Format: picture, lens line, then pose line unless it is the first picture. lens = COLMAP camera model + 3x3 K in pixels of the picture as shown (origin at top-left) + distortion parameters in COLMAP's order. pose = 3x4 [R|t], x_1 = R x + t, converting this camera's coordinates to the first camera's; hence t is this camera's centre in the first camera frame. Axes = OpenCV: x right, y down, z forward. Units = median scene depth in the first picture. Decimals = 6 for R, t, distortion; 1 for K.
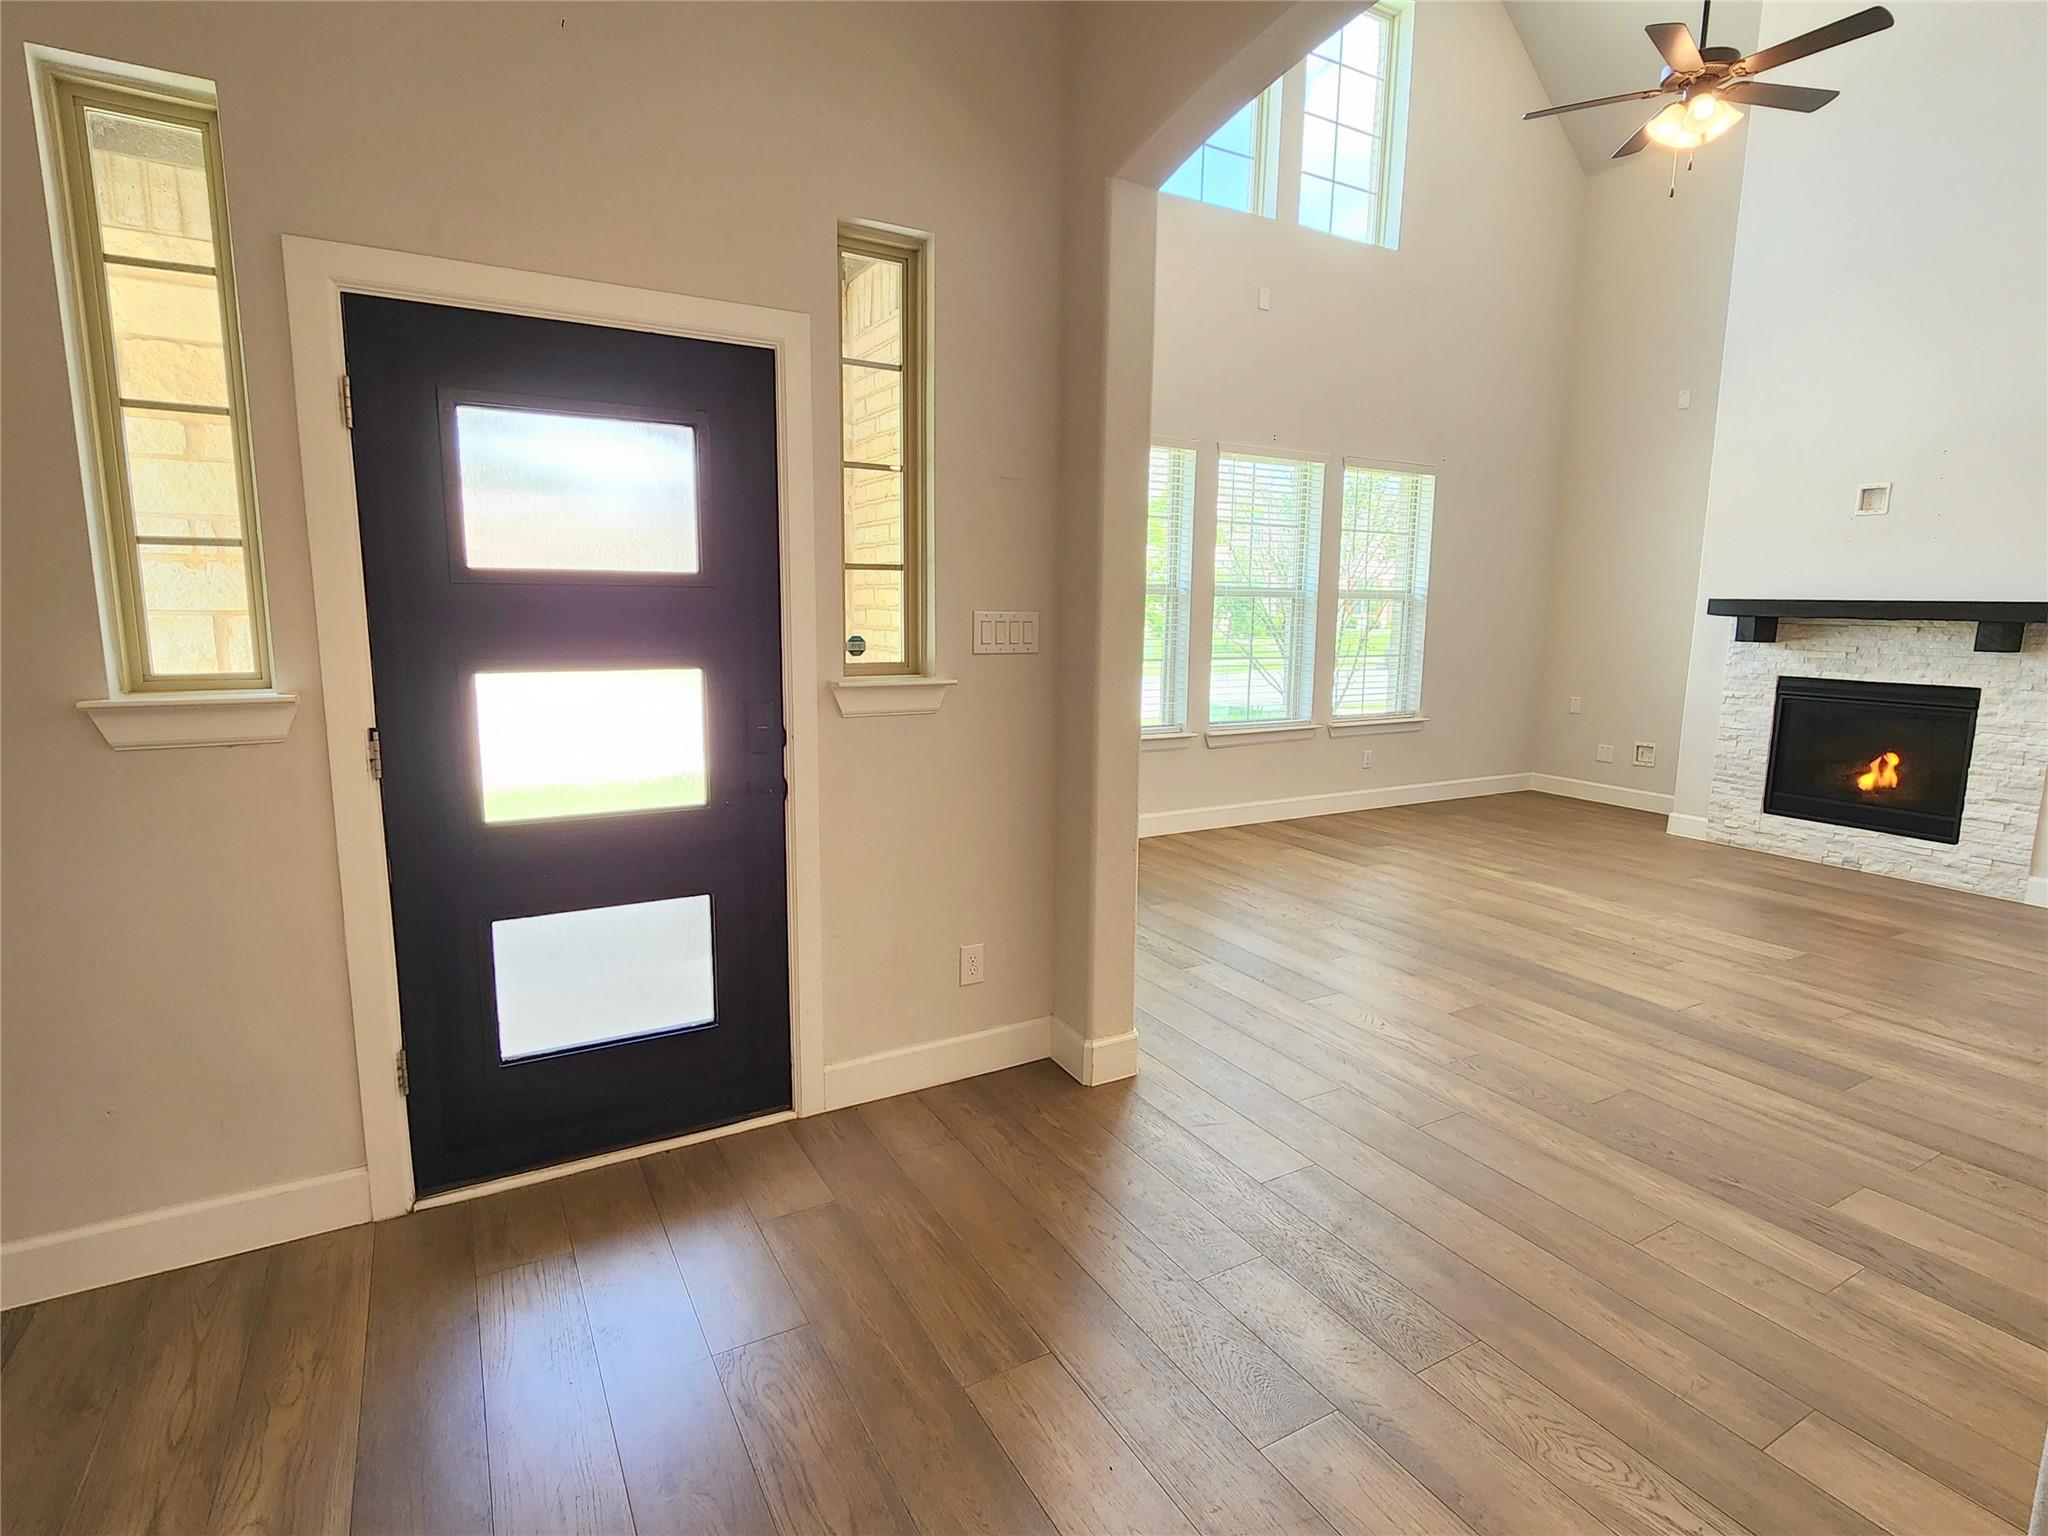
lens RADIAL K [[1025.0, 0, 1022.0], [0, 1025.0, 758.3], [0, 0, 1]] dist [-0.004796, -0.000960]
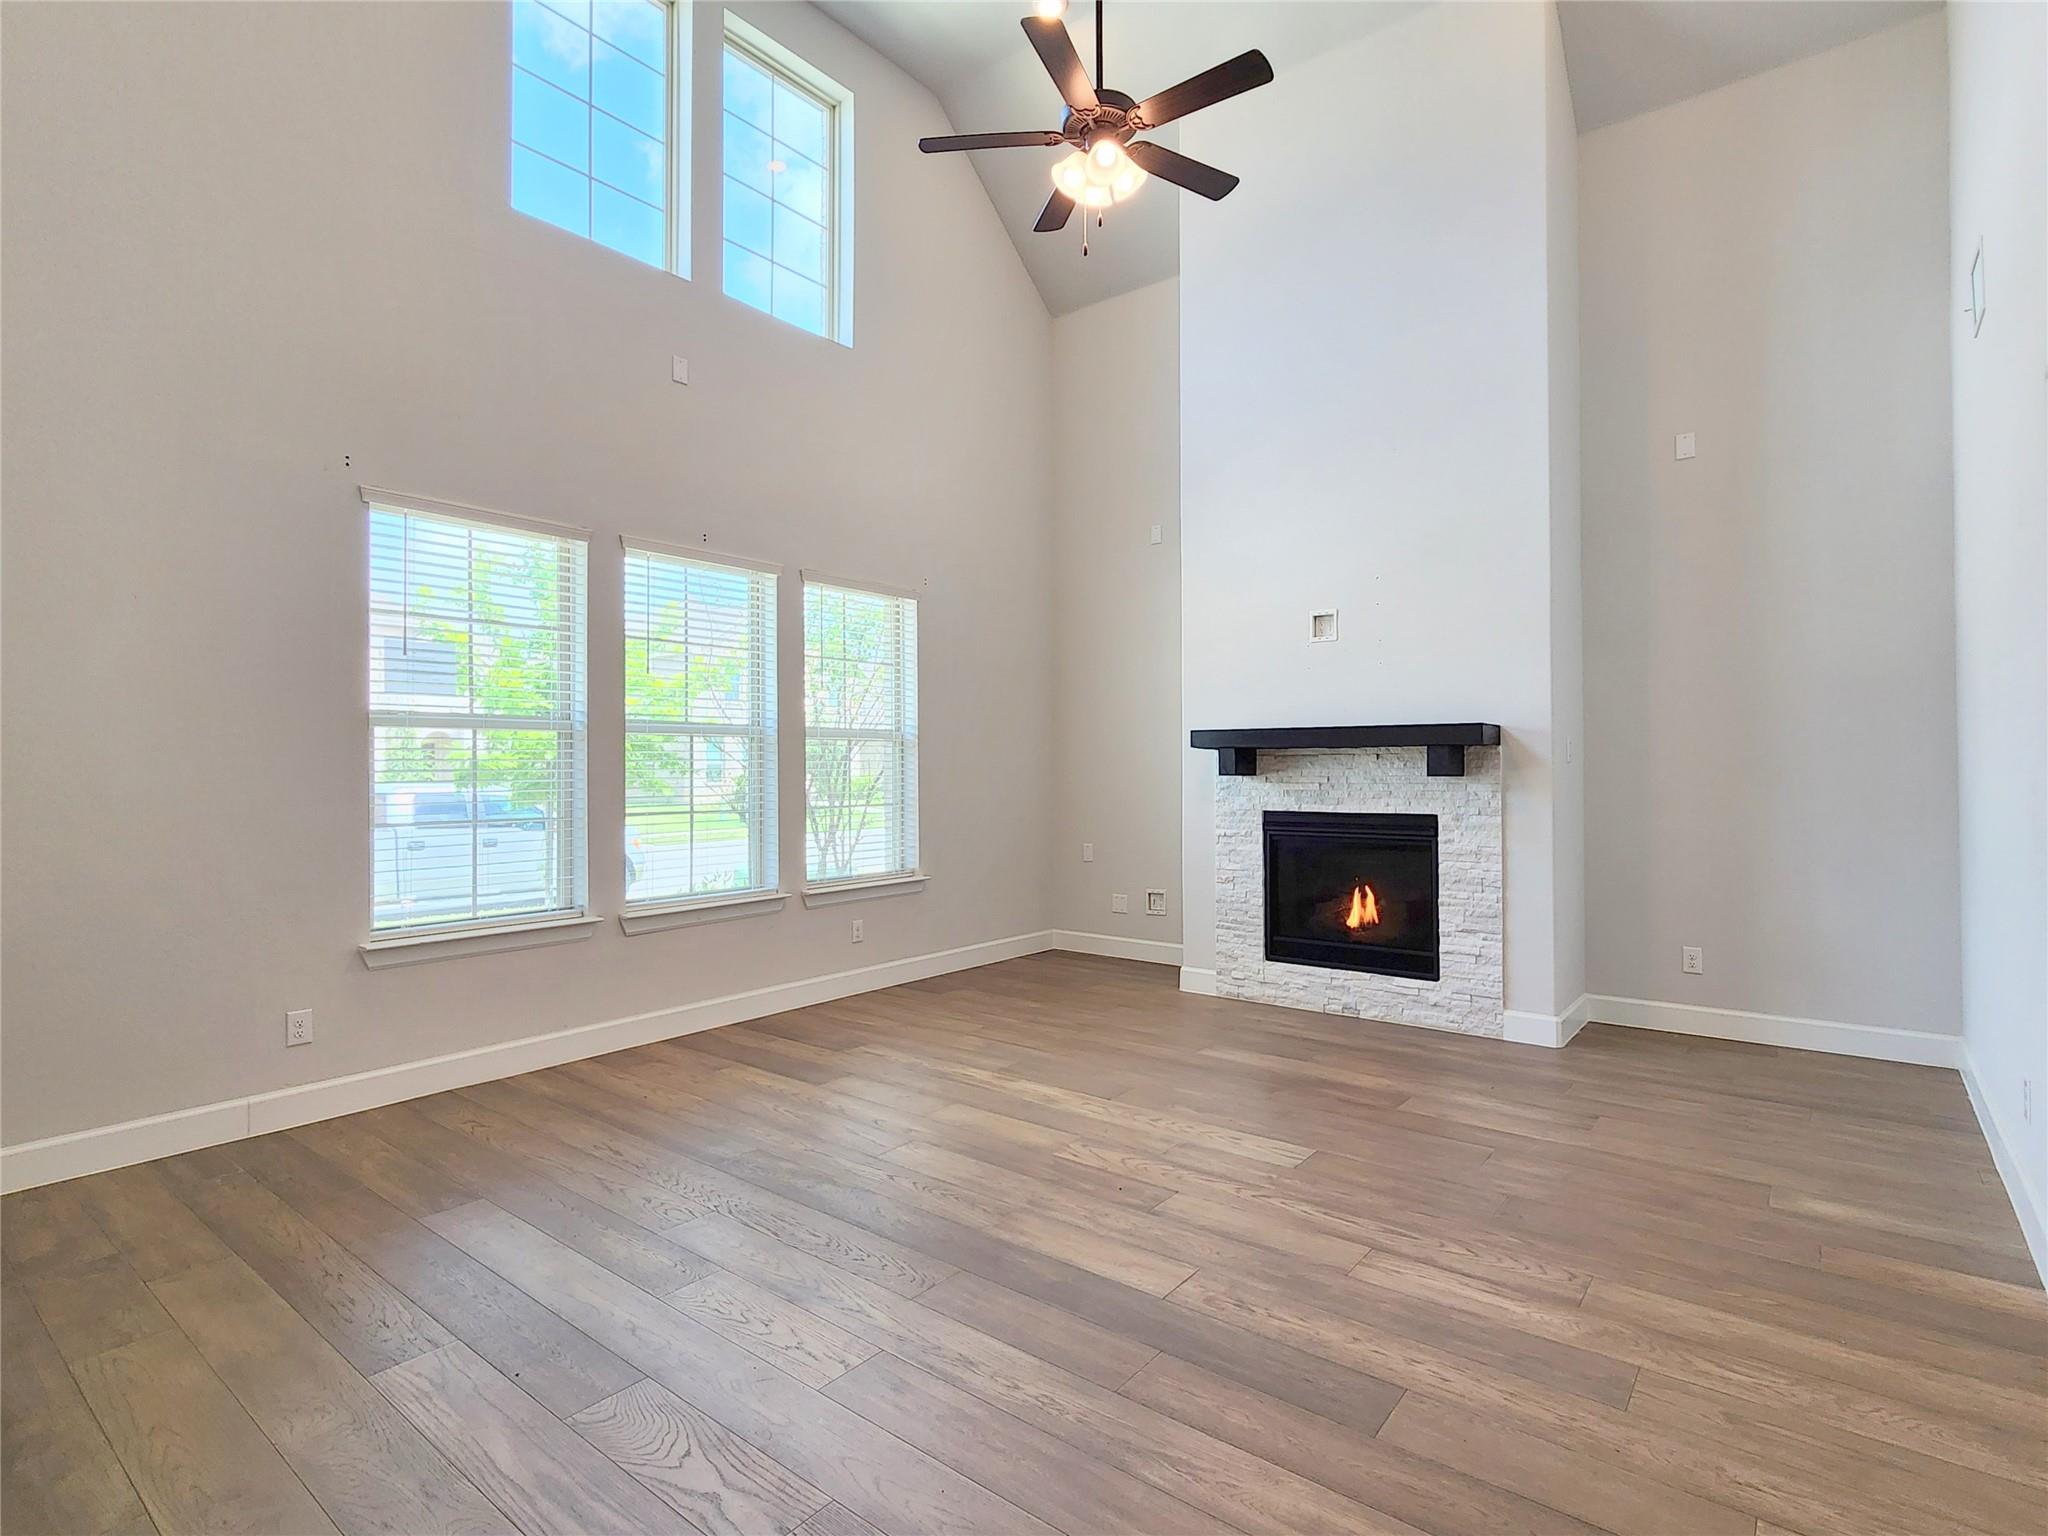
lens RADIAL K [[1025.0, 0, 1022.0], [0, 1025.0, 758.3], [0, 0, 1]] dist [-0.004796, -0.000960]
pose [[0.926967, -0.014476, 0.374865, 0.196581], [0.073676, 0.986820, -0.144079, -0.009834], [-0.367838, 0.161175, 0.915815, 0.228609]]
